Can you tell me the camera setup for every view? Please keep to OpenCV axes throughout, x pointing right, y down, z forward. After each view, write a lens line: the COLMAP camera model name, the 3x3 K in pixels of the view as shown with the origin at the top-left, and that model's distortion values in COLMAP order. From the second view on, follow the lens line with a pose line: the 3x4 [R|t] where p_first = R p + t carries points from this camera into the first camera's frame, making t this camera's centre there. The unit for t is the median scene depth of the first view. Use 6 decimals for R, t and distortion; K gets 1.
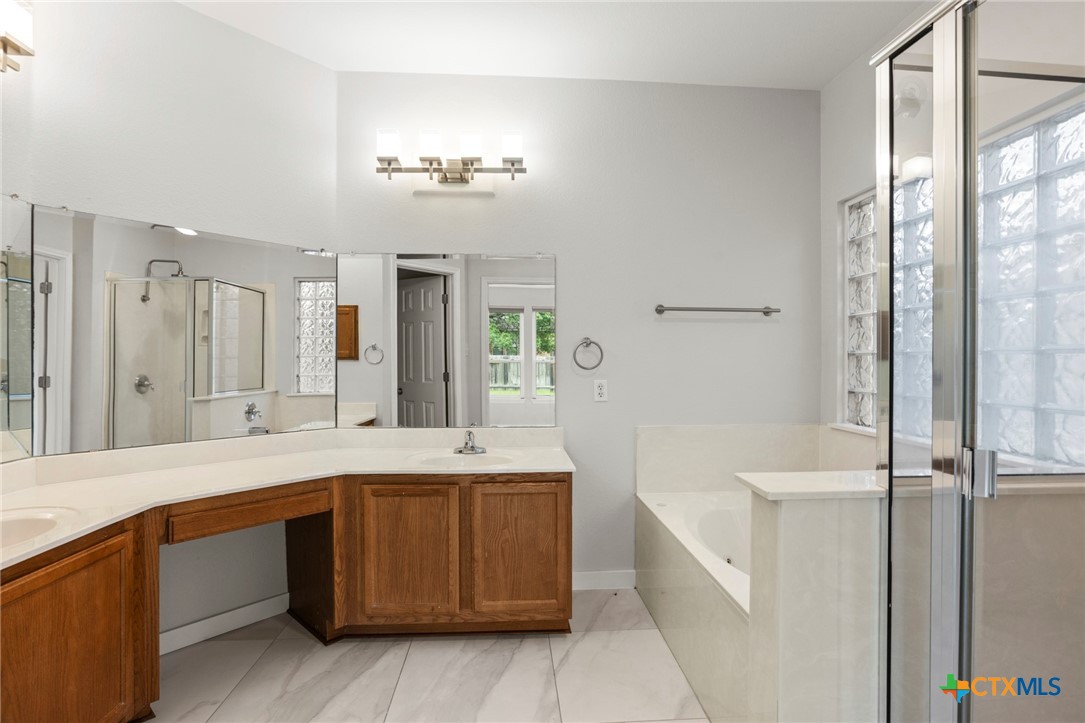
lens RADIAL K [[526.0, 0, 542.5], [0, 526.0, 361.5], [0, 0, 1]] dist [-0.000659, 0.000328]
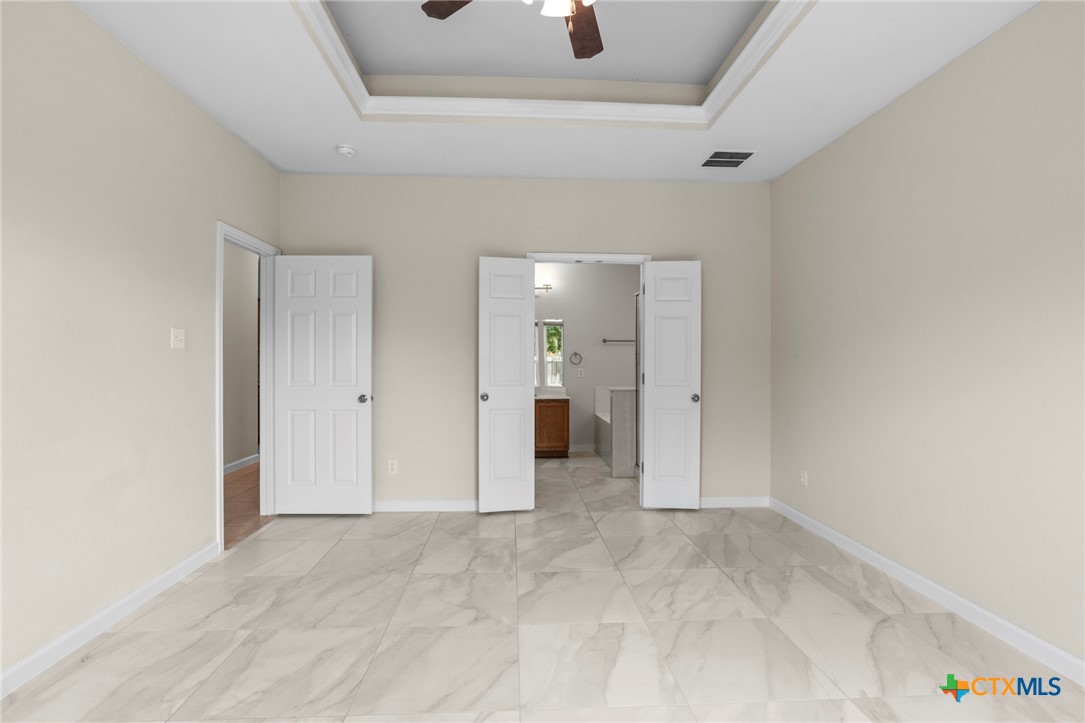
lens RADIAL K [[526.0, 0, 542.5], [0, 526.0, 361.5], [0, 0, 1]] dist [-0.000659, 0.000328]
pose [[0.999986, 0.000303, -0.005223, -0.074972], [-0.000312, 0.999998, -0.001876, 0.005871], [0.005222, 0.001877, 0.999985, -1.887048]]
